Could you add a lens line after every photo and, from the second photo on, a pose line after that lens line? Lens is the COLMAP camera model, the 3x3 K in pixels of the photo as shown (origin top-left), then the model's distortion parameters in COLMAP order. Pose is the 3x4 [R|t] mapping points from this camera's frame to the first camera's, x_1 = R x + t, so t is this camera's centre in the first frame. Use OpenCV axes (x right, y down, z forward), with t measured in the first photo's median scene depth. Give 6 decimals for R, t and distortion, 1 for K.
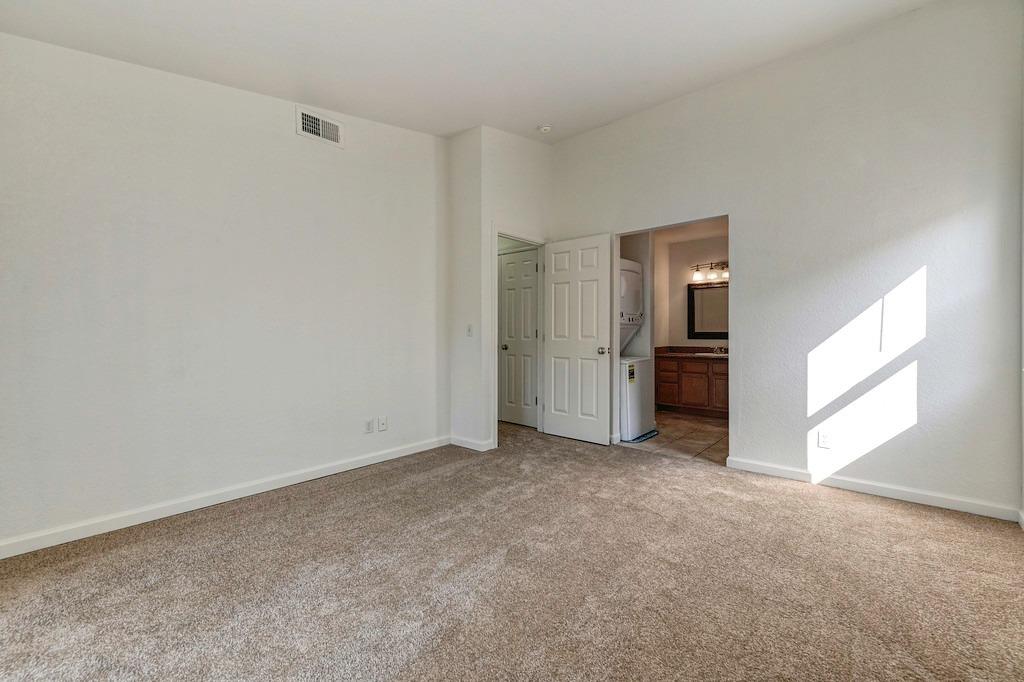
lens RADIAL K [[410.1, 0, 507.0], [0, 410.1, 331.4], [0, 0, 1]] dist [0.005383, -0.002023]
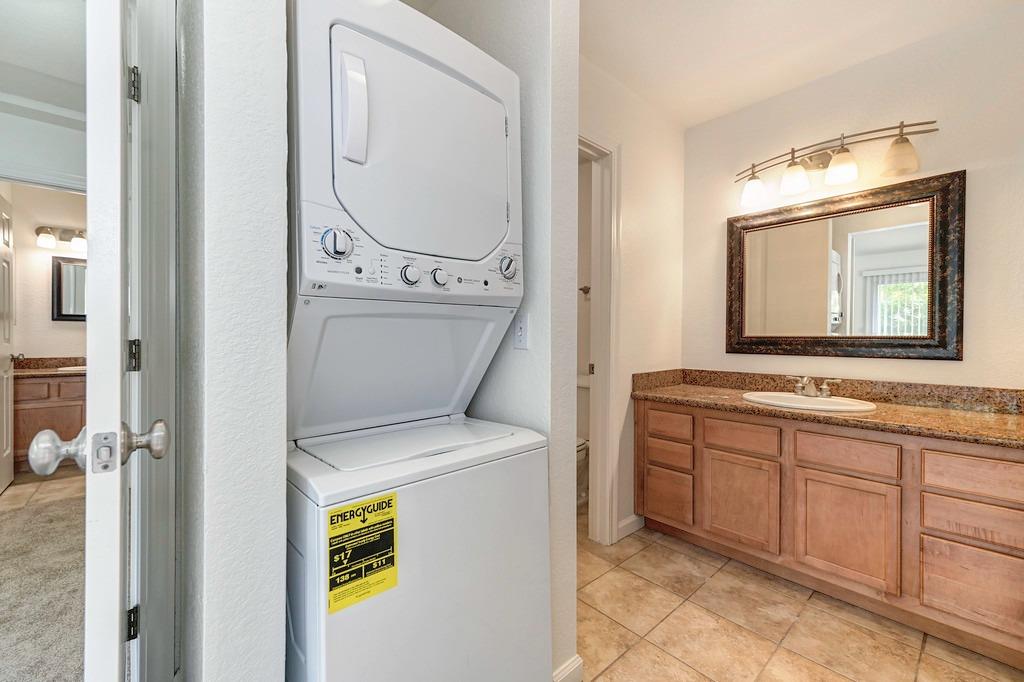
lens RADIAL K [[410.1, 0, 514.8], [0, 410.1, 341.5], [0, 0, 1]] dist [0.005383, -0.002023]
pose [[0.995374, 0.007860, -0.095754, 0.278811], [-0.007007, 0.999933, 0.009240, 0.004604], [0.095820, -0.008526, 0.995362, 0.591530]]
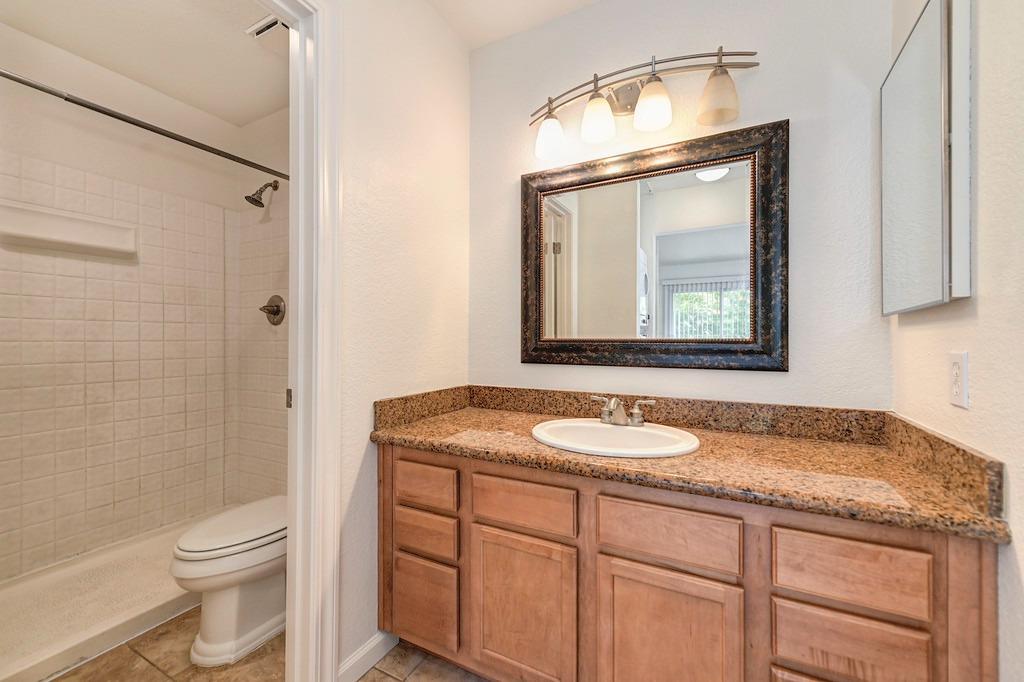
lens RADIAL K [[410.1, 0, 513.3], [0, 410.1, 340.9], [0, 0, 1]] dist [0.005383, -0.002023]
pose [[0.964991, 0.005209, 0.262232, 0.370137], [-0.004472, 0.999984, -0.003407, 0.003652], [-0.262245, 0.002115, 0.964999, 0.742904]]
